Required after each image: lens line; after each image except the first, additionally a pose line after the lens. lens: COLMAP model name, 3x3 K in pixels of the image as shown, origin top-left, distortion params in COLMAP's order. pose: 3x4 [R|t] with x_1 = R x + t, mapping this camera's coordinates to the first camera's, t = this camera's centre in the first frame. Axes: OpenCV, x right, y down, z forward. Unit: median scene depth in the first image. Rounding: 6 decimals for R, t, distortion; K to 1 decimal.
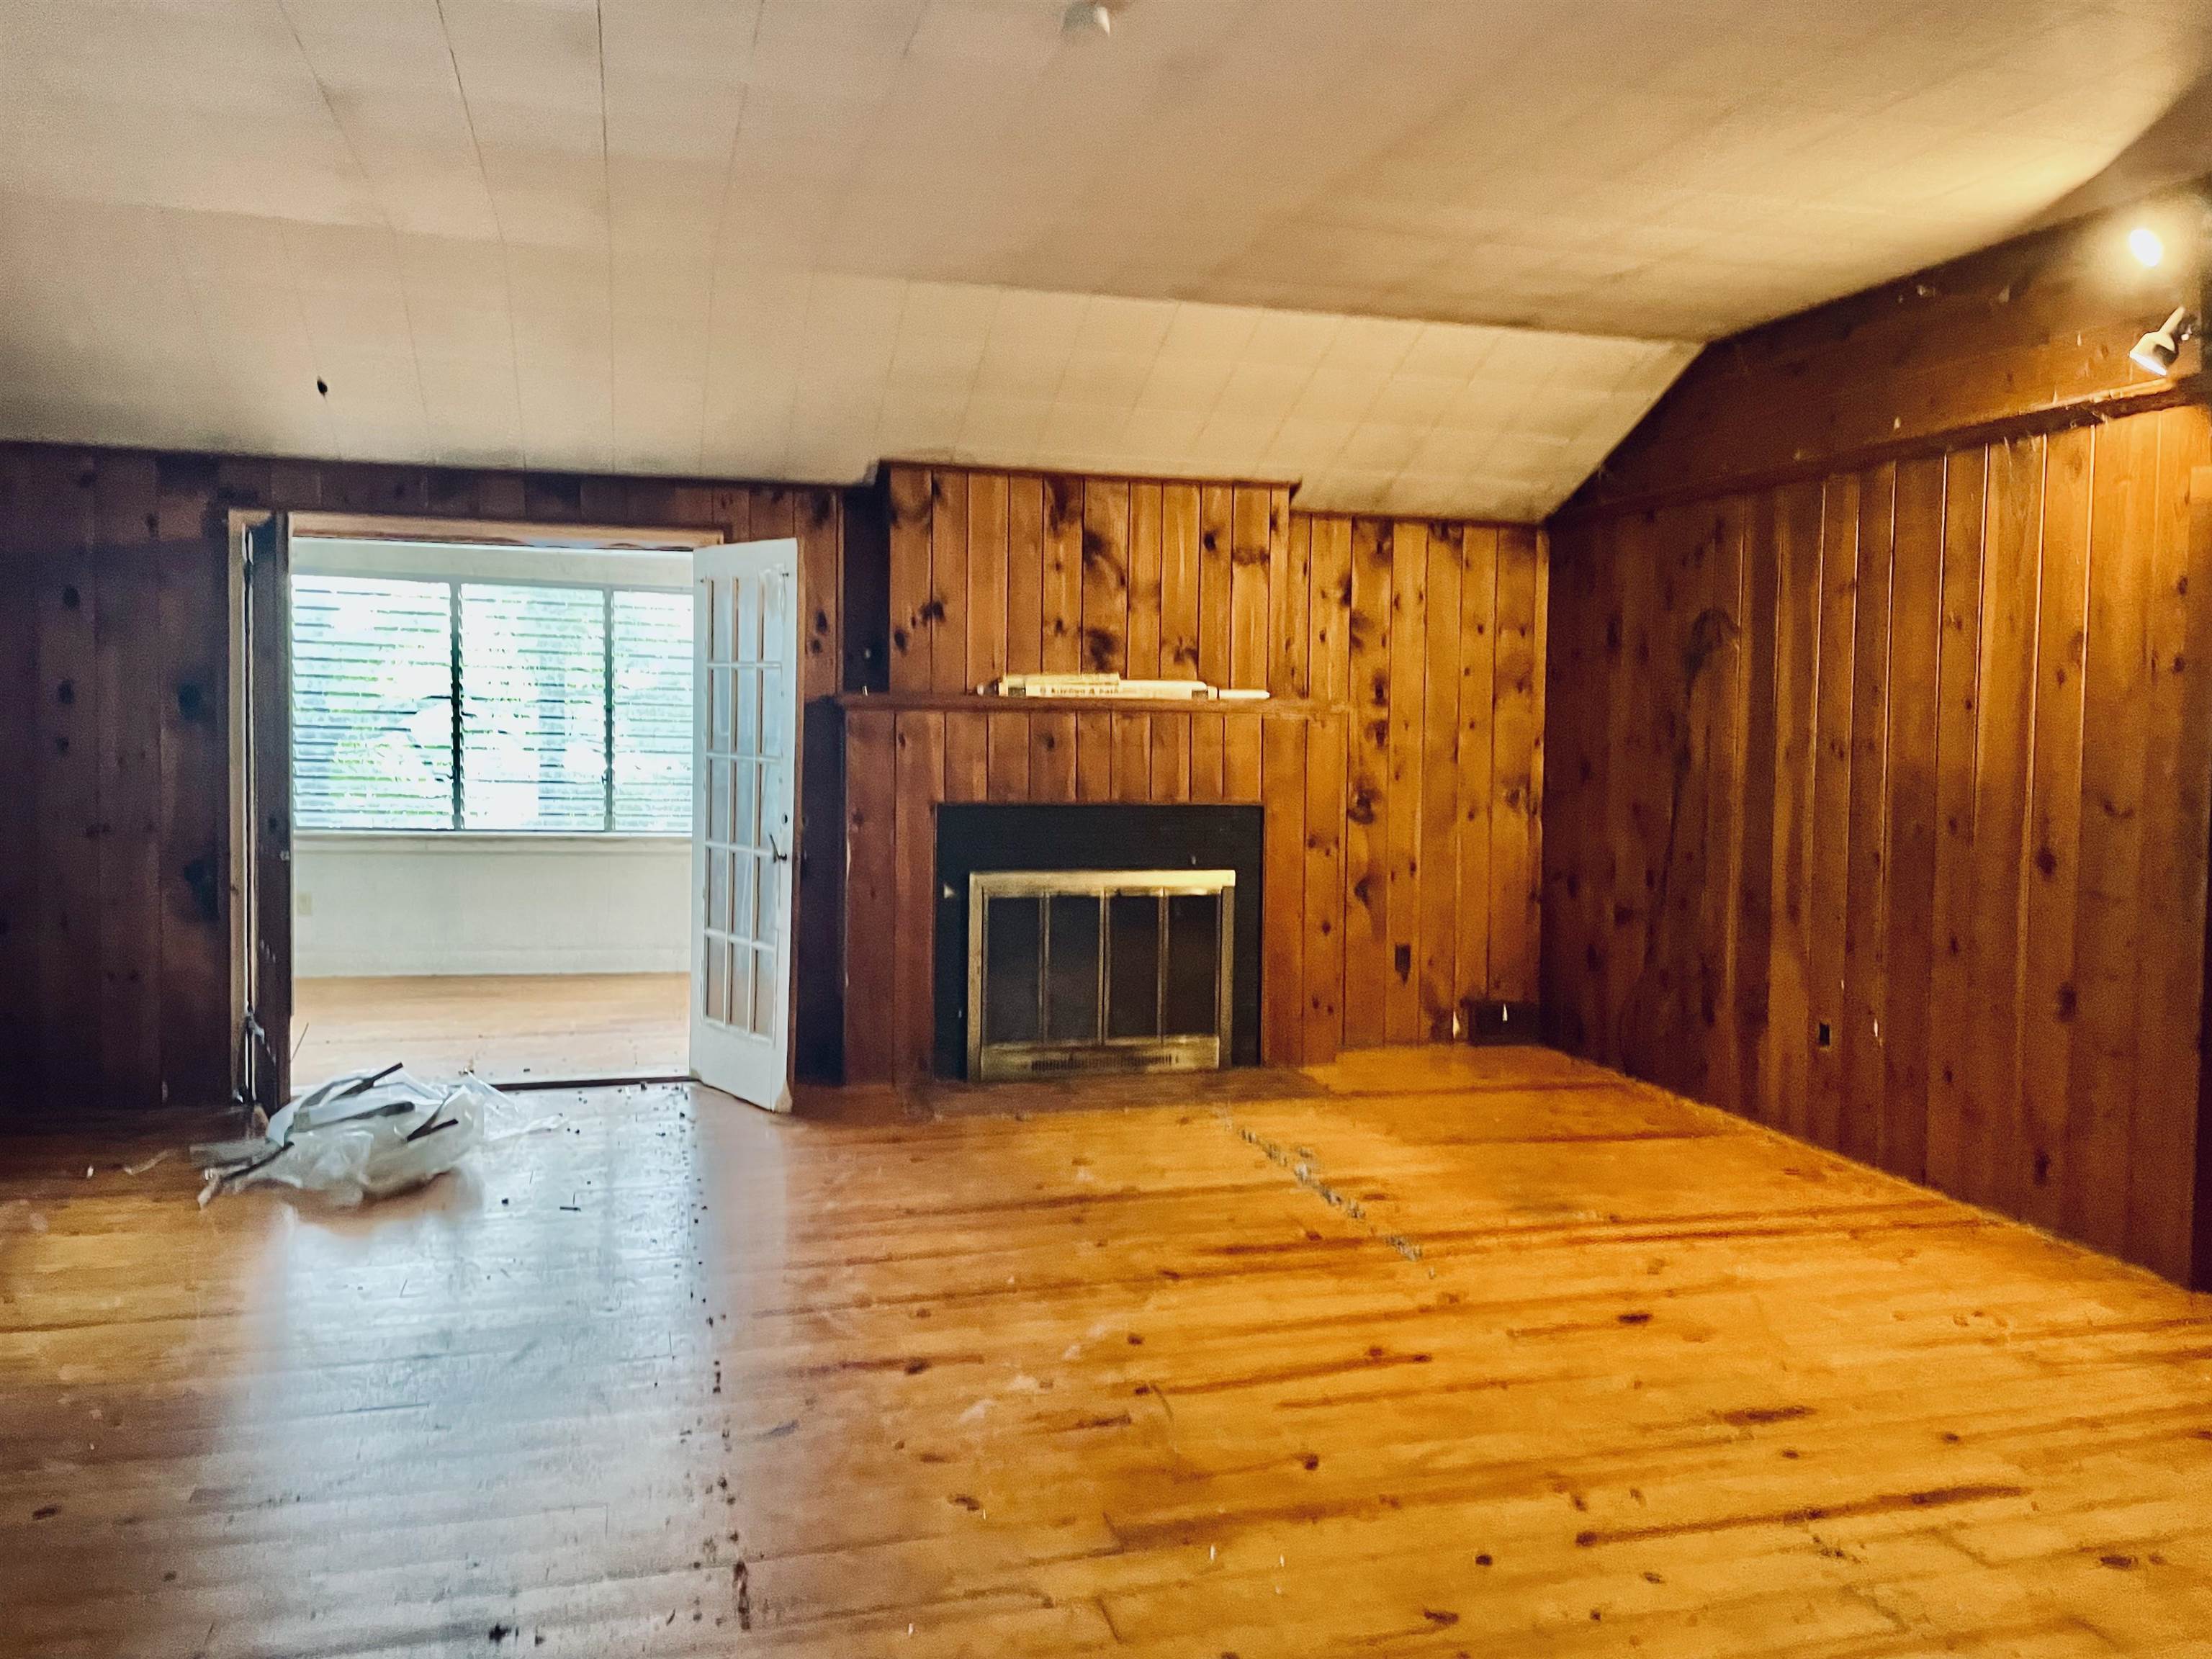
lens RADIAL K [[1706.2, 0, 1106.5], [0, 1706.2, 816.5], [0, 0, 1]] dist [0.100202, -0.118856]
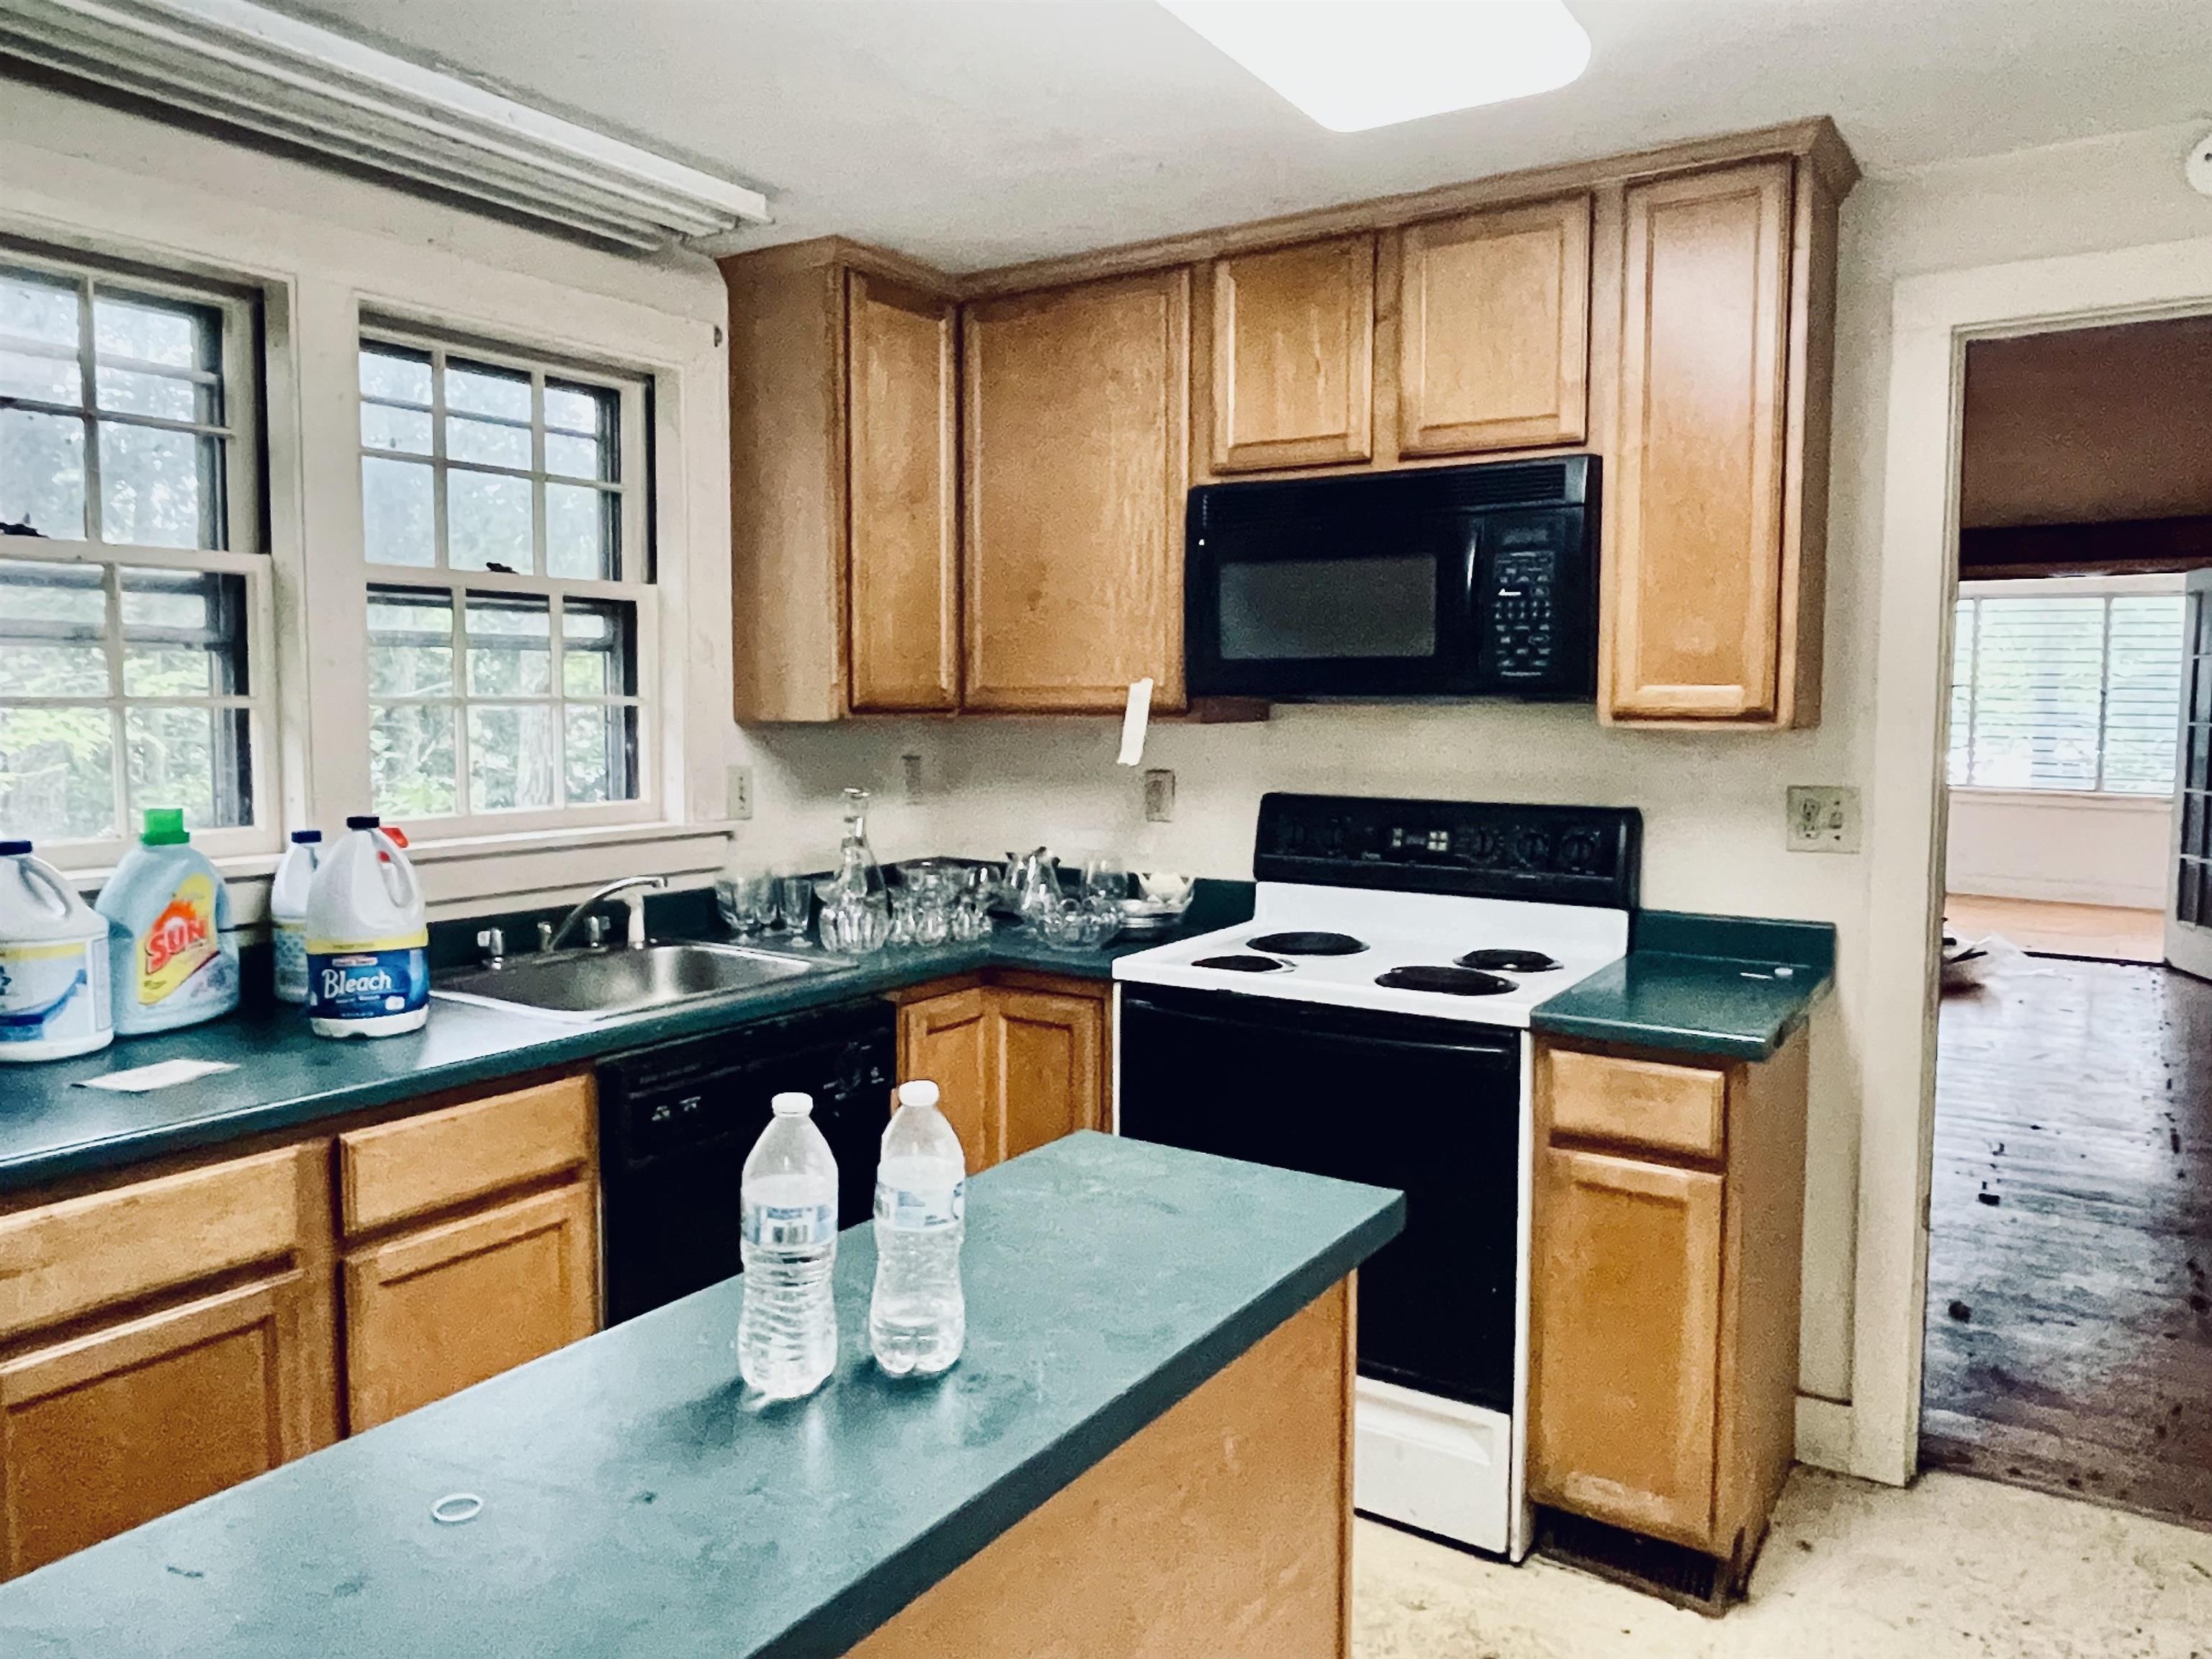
lens RADIAL K [[1524.4, 0, 1100.3], [0, 1524.4, 807.3], [0, 0, 1]] dist [0.007462, 0.002559]
pose [[0.654040, 0.036011, -0.755602, 0.085277], [-0.029467, 0.999321, 0.022120, 0.019495], [0.755886, 0.007798, 0.654657, -0.308499]]
